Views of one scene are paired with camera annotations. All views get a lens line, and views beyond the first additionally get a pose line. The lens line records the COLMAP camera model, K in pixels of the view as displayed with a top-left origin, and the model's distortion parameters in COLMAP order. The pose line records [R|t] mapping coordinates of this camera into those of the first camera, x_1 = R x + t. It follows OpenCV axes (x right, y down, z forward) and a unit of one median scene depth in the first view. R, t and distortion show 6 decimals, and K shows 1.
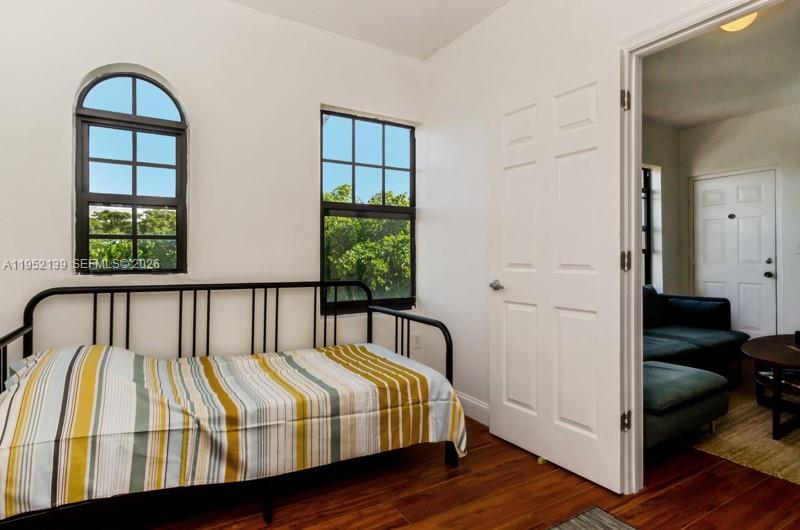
lens RADIAL K [[430.6, 0, 397.3], [0, 430.6, 259.2], [0, 0, 1]] dist [0.011394, -0.011685]
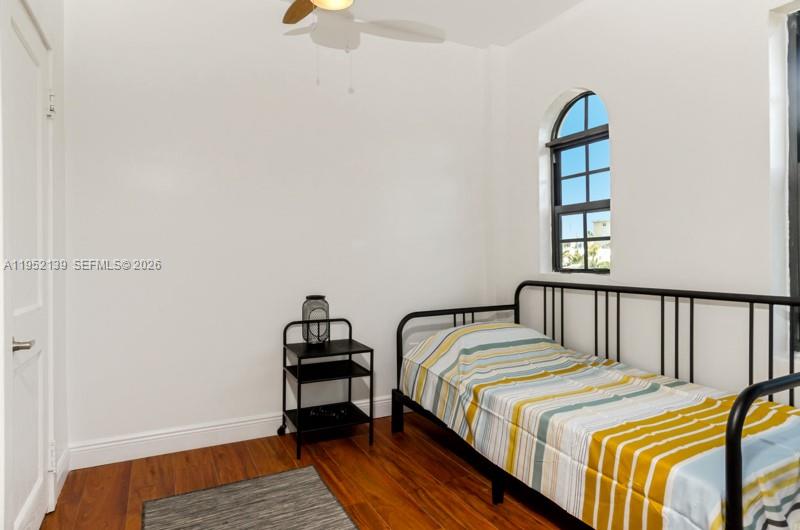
lens RADIAL K [[471.0, 0, 398.3], [0, 471.0, 263.4], [0, 0, 1]] dist [0.002185, -0.001035]
pose [[-0.052937, 0.012132, -0.998524, 0.765569], [0.001226, 0.999926, 0.012084, -0.007426], [0.998597, -0.000585, -0.052948, 0.706893]]
